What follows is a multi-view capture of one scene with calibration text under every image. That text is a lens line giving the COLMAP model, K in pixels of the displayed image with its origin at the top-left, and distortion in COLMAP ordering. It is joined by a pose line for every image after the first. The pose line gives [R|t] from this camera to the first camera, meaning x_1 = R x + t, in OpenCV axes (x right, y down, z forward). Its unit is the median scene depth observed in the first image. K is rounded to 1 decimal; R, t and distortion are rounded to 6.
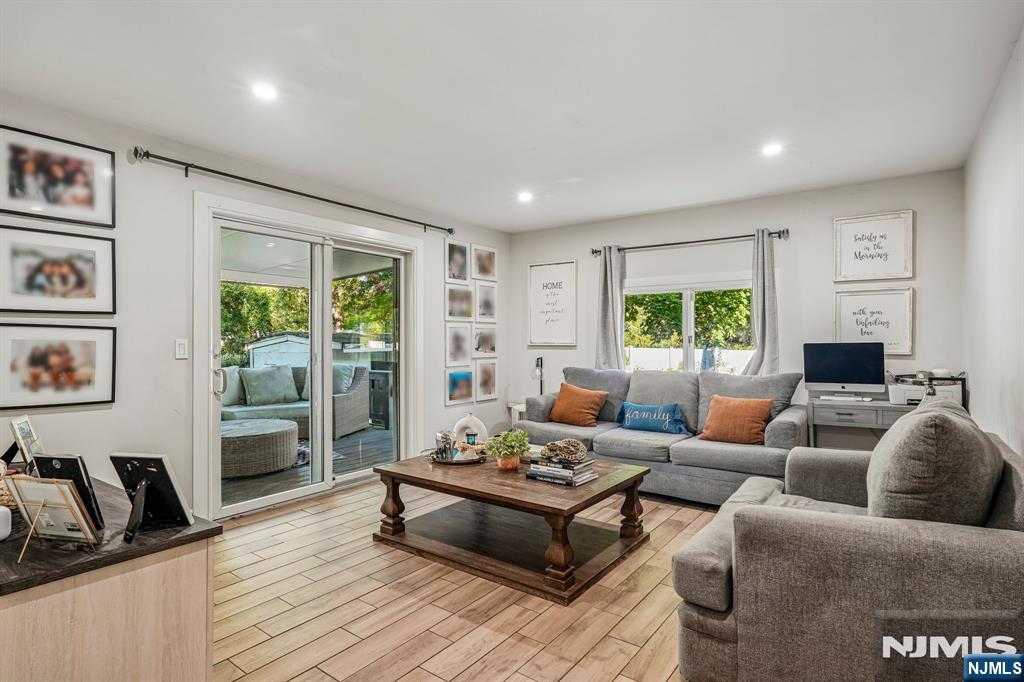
lens RADIAL K [[527.3, 0, 512.0], [0, 527.3, 341.0], [0, 0, 1]] dist [-0.001385, -0.000967]
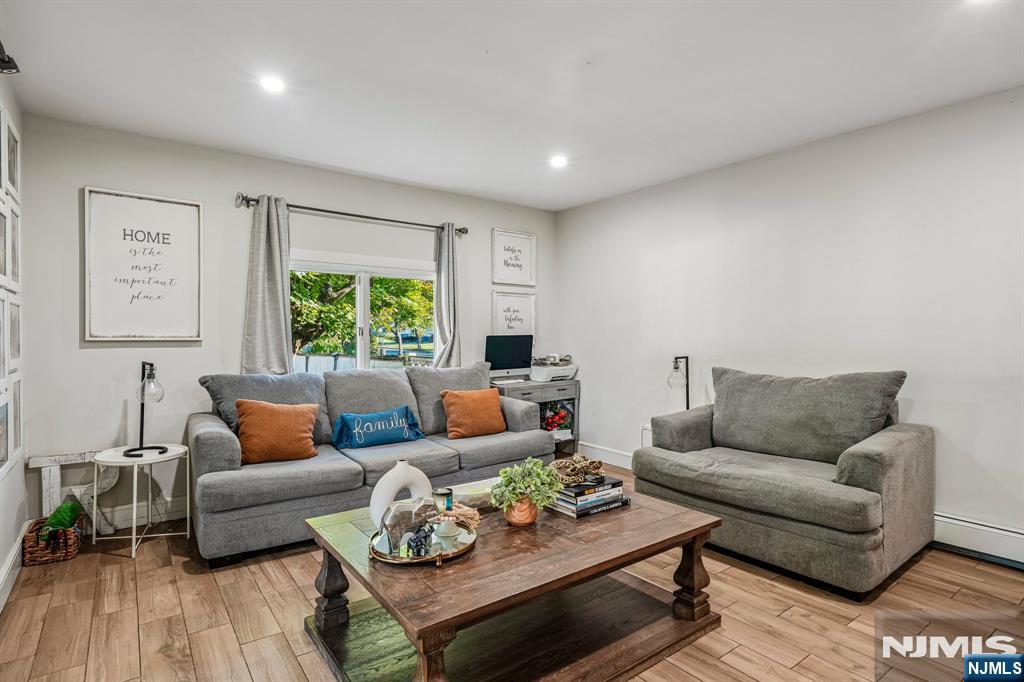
lens RADIAL K [[527.3, 0, 512.0], [0, 527.3, 341.0], [0, 0, 1]] dist [-0.001385, -0.000967]
pose [[0.294735, -0.008971, 0.955537, -0.494000], [0.000881, 0.999958, 0.009116, 0.005694], [-0.955578, -0.001845, 0.294731, 0.622841]]
